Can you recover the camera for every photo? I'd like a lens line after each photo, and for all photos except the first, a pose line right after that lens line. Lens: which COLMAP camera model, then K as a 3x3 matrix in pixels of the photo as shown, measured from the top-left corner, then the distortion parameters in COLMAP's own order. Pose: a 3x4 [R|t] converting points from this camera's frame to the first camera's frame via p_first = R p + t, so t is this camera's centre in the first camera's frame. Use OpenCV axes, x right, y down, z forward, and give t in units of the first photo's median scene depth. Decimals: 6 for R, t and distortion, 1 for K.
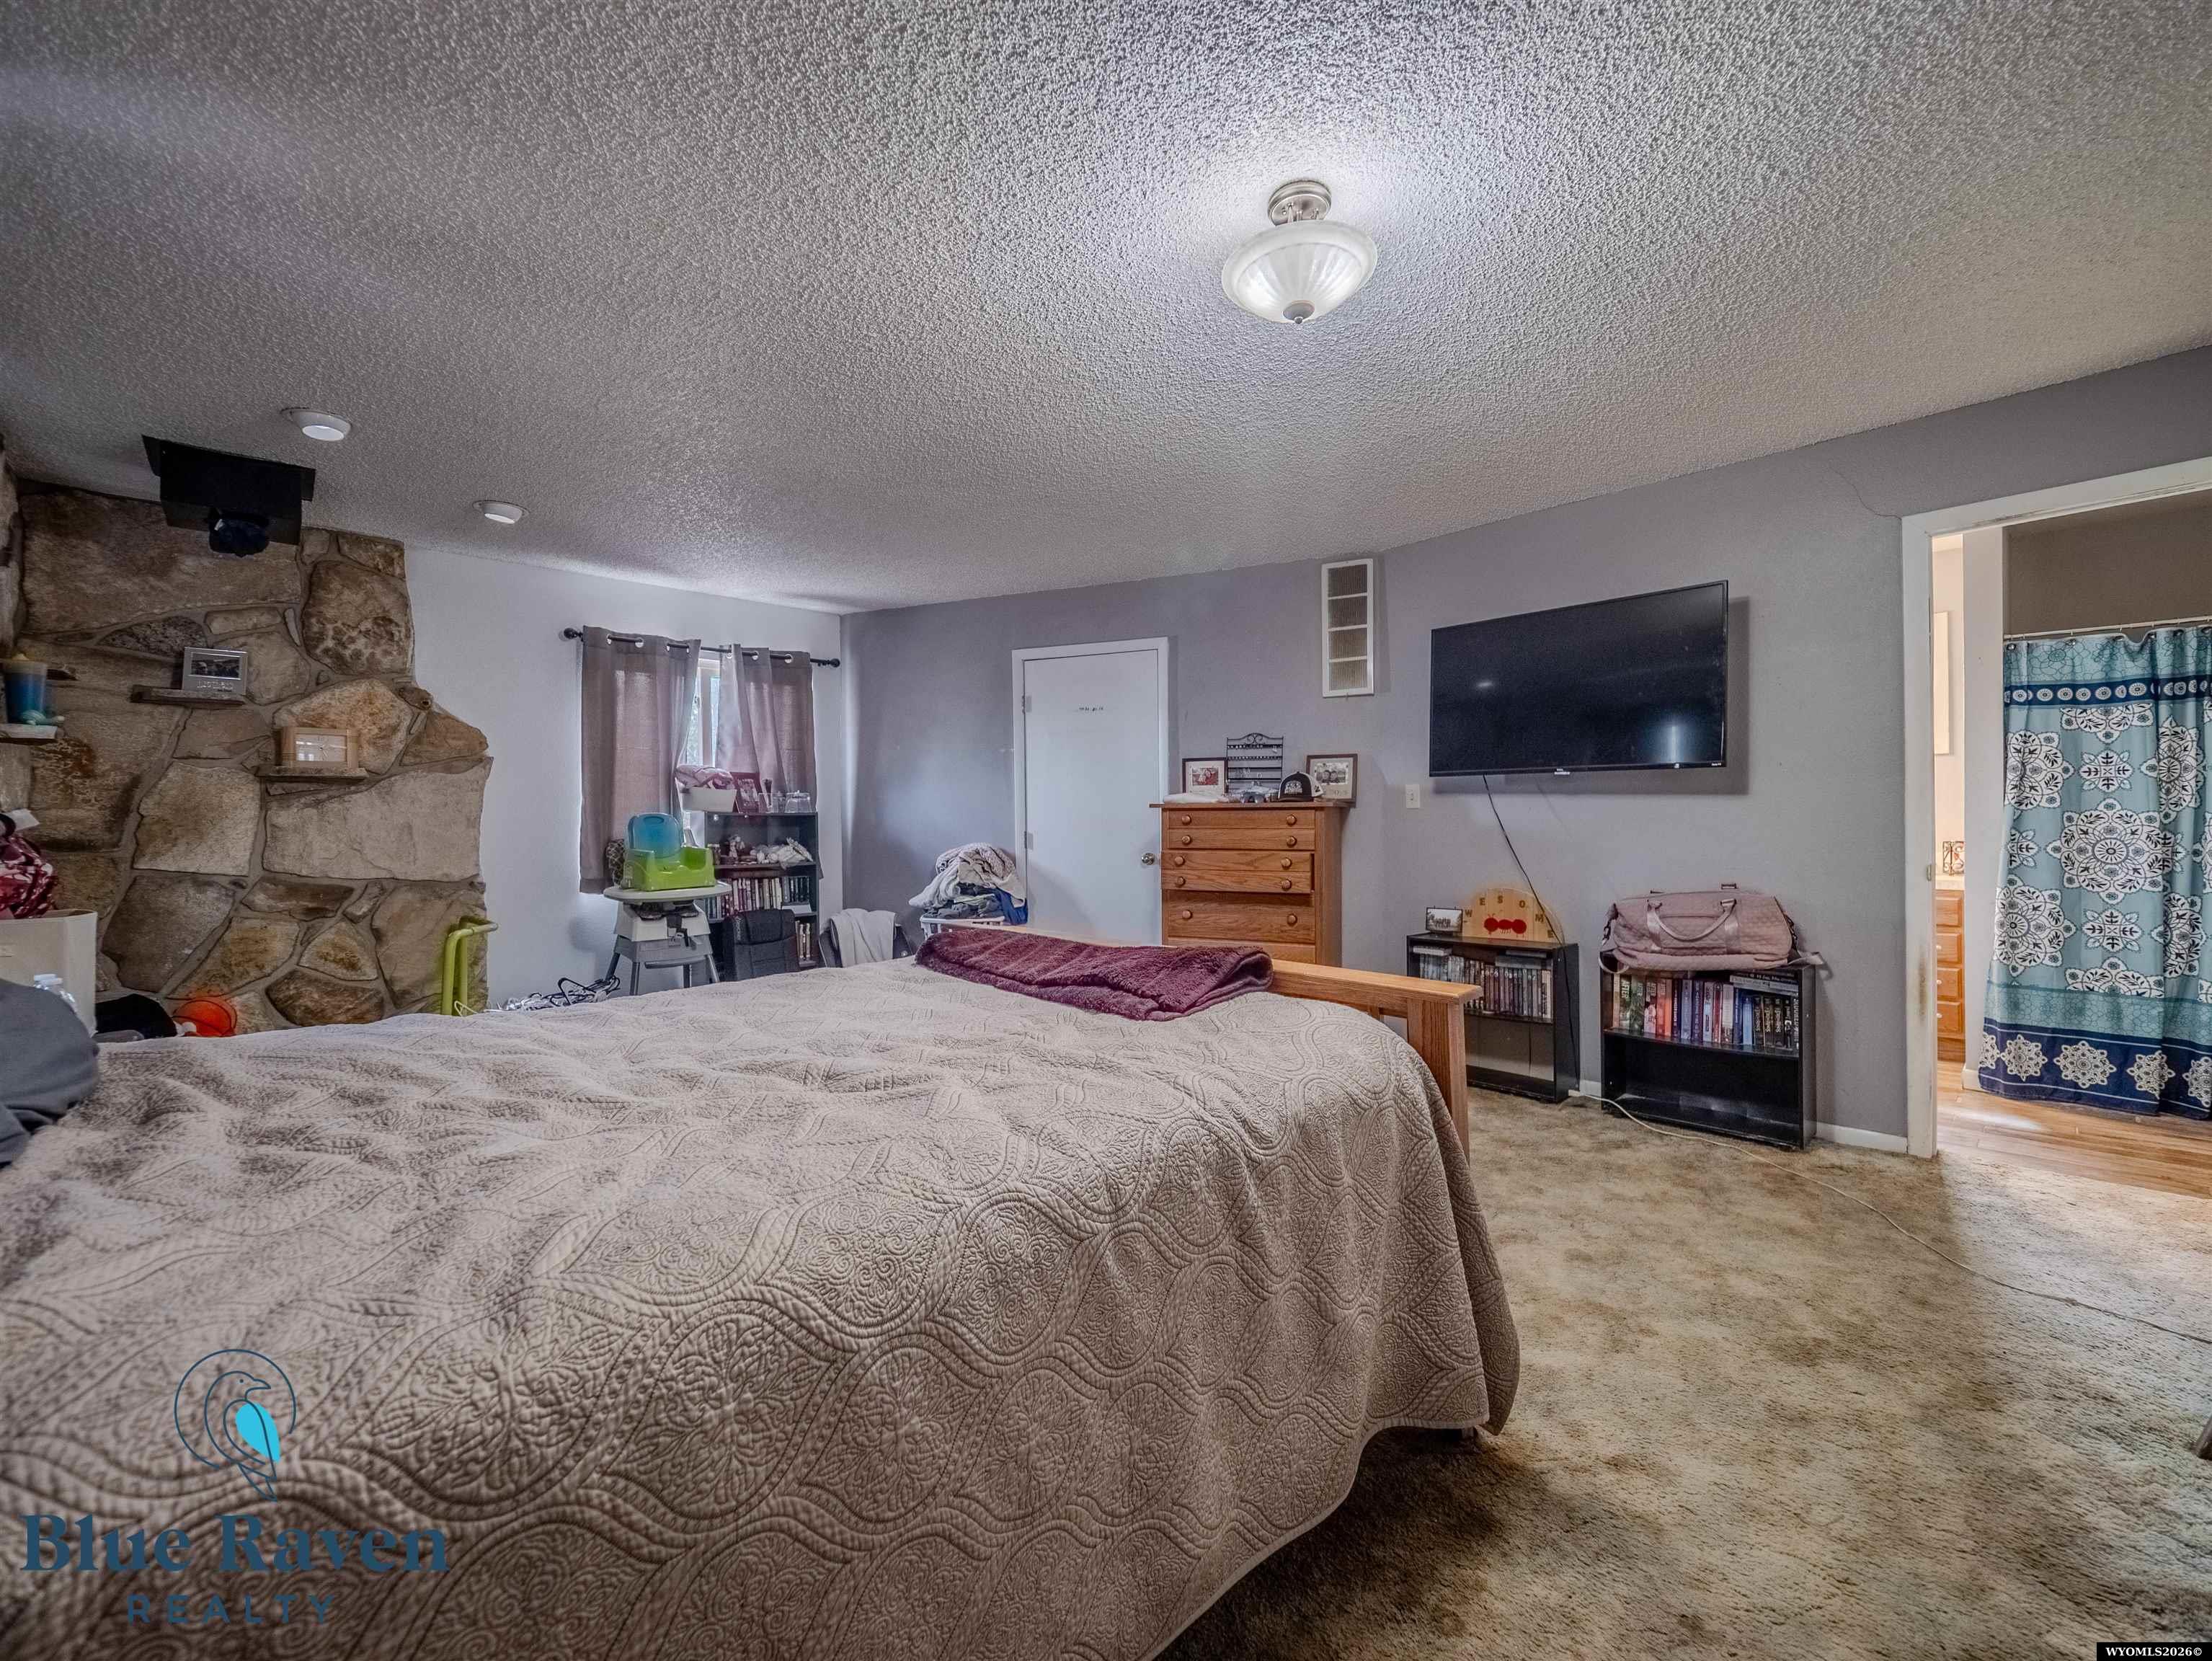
lens RADIAL K [[939.4, 0, 1106.0], [0, 939.4, 830.5], [0, 0, 1]] dist [0.000045, 0.000063]
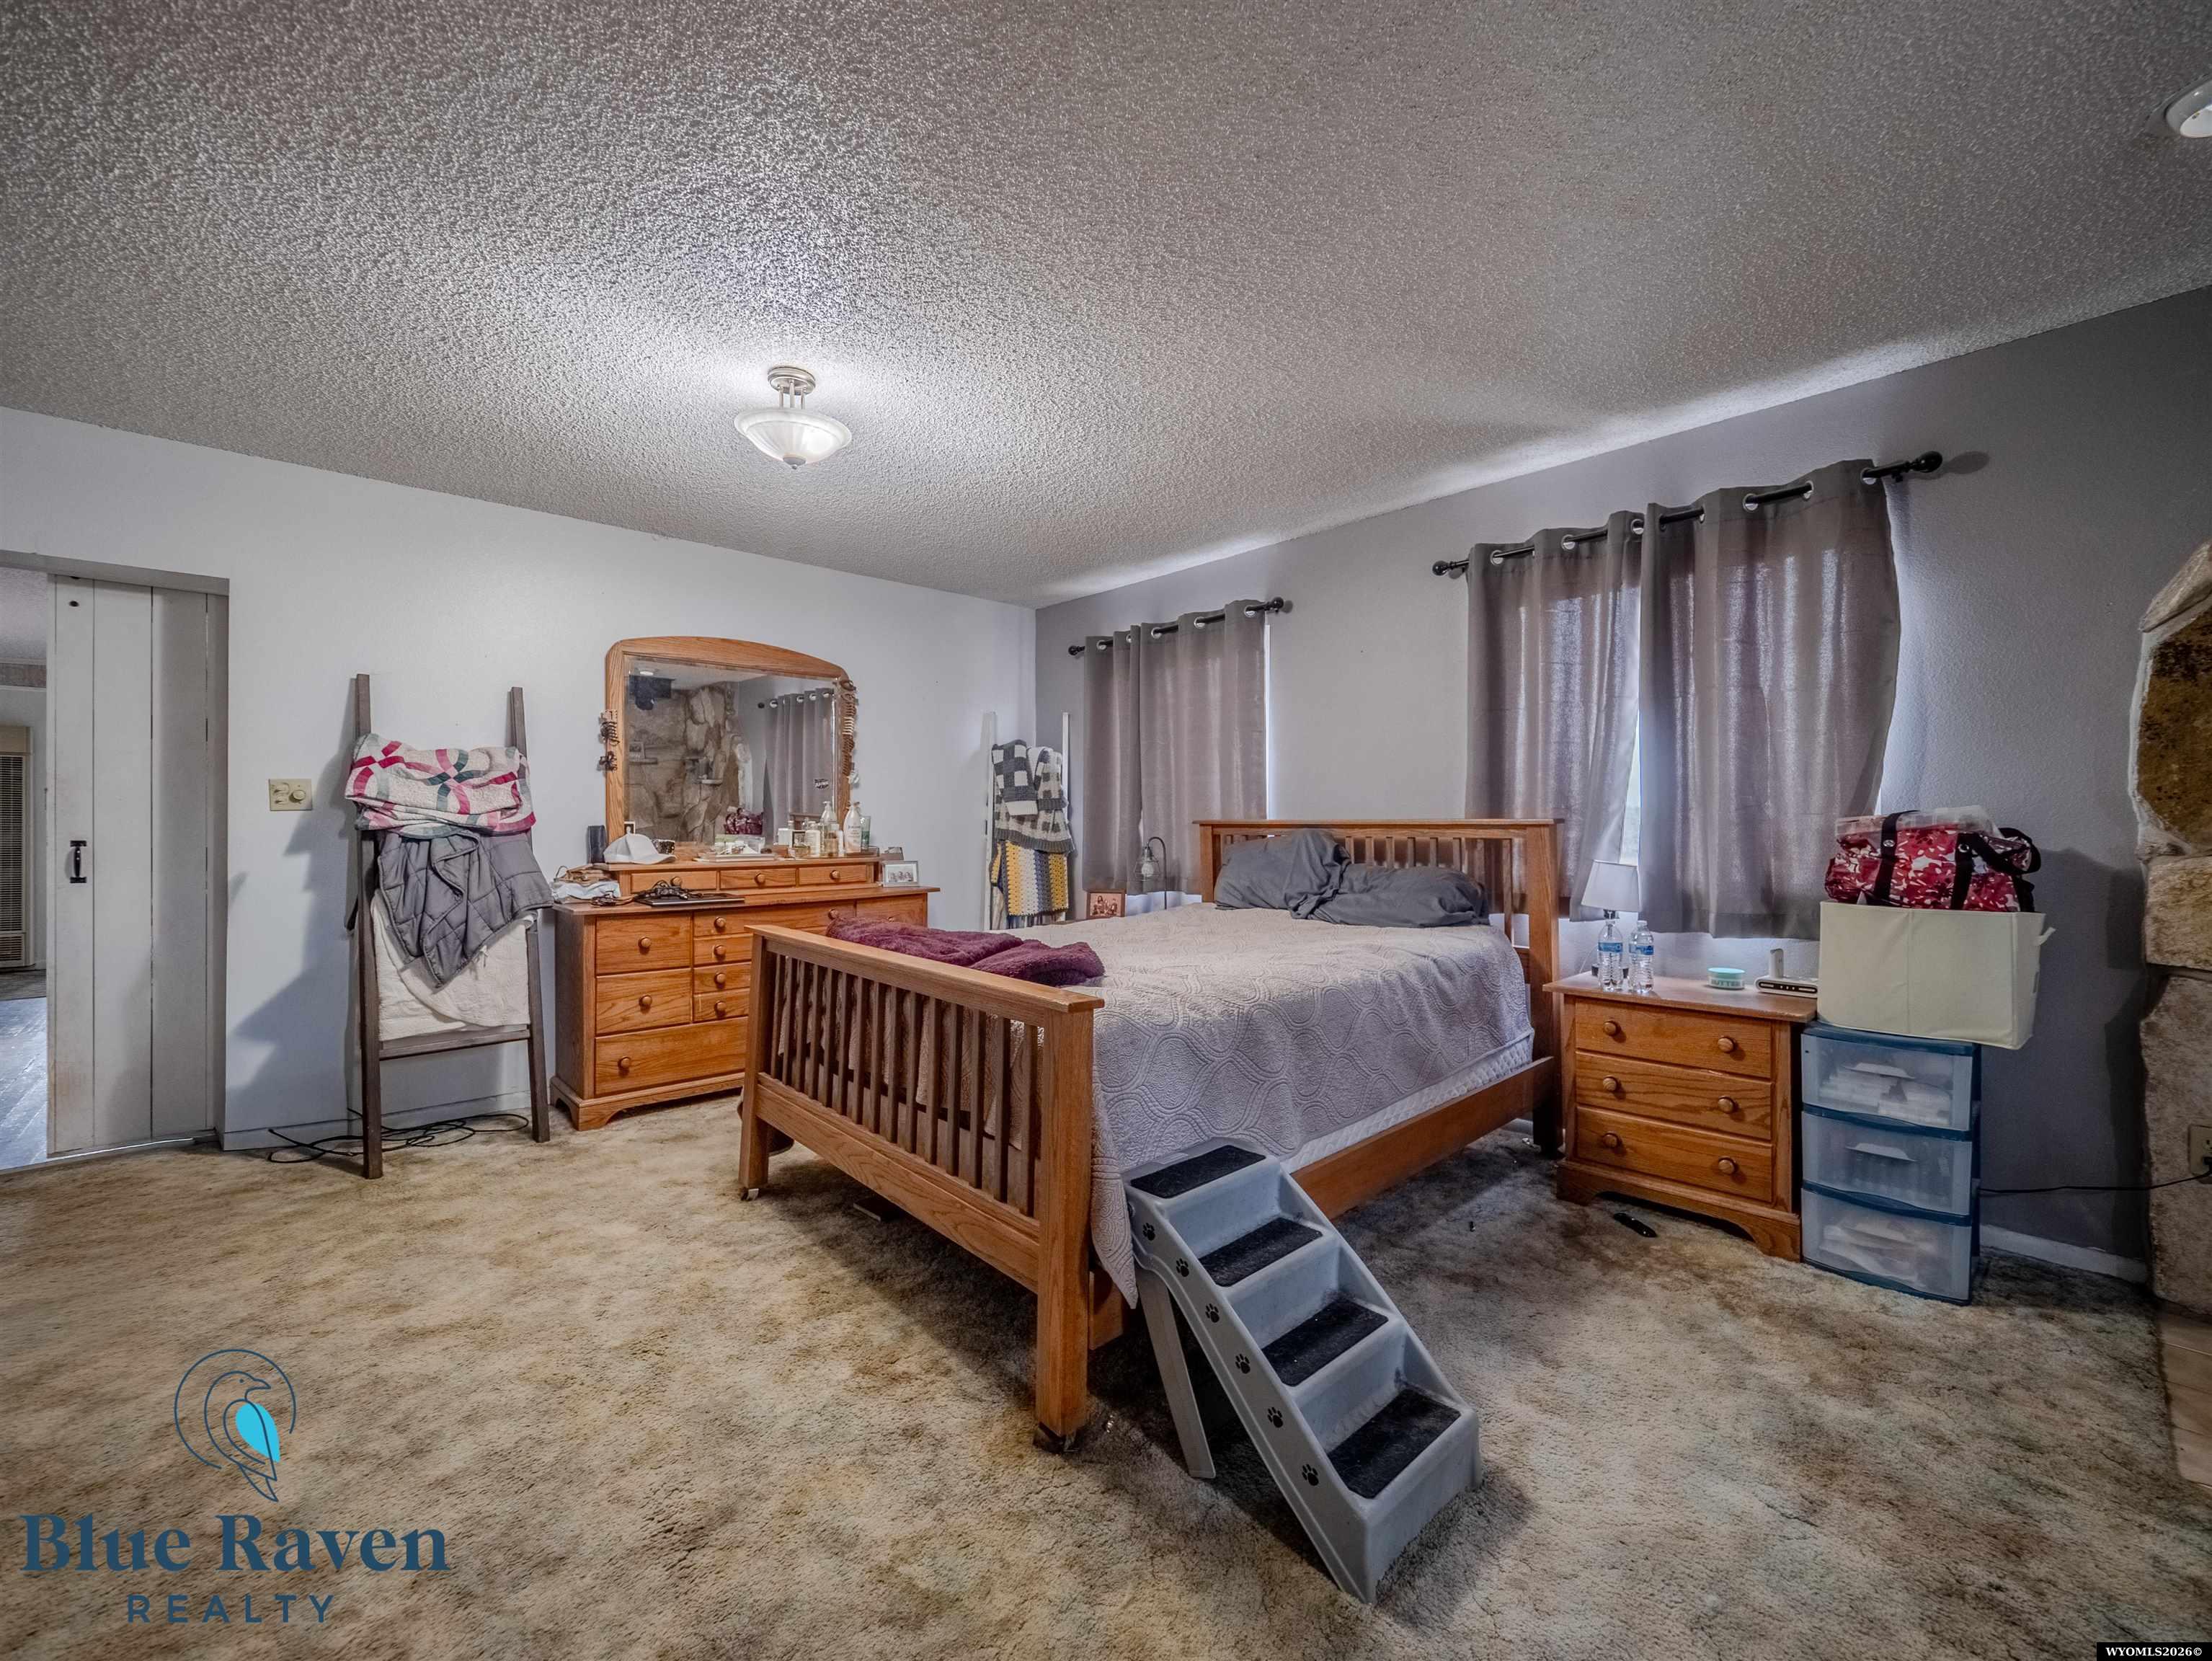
lens RADIAL K [[939.4, 0, 1106.0], [0, 939.4, 830.5], [0, 0, 1]] dist [0.000045, 0.000063]
pose [[-0.999956, 0.008916, 0.002976, -0.247842], [0.008925, 0.999955, 0.003080, -0.016537], [-0.002948, 0.003107, -0.999991, 2.366058]]
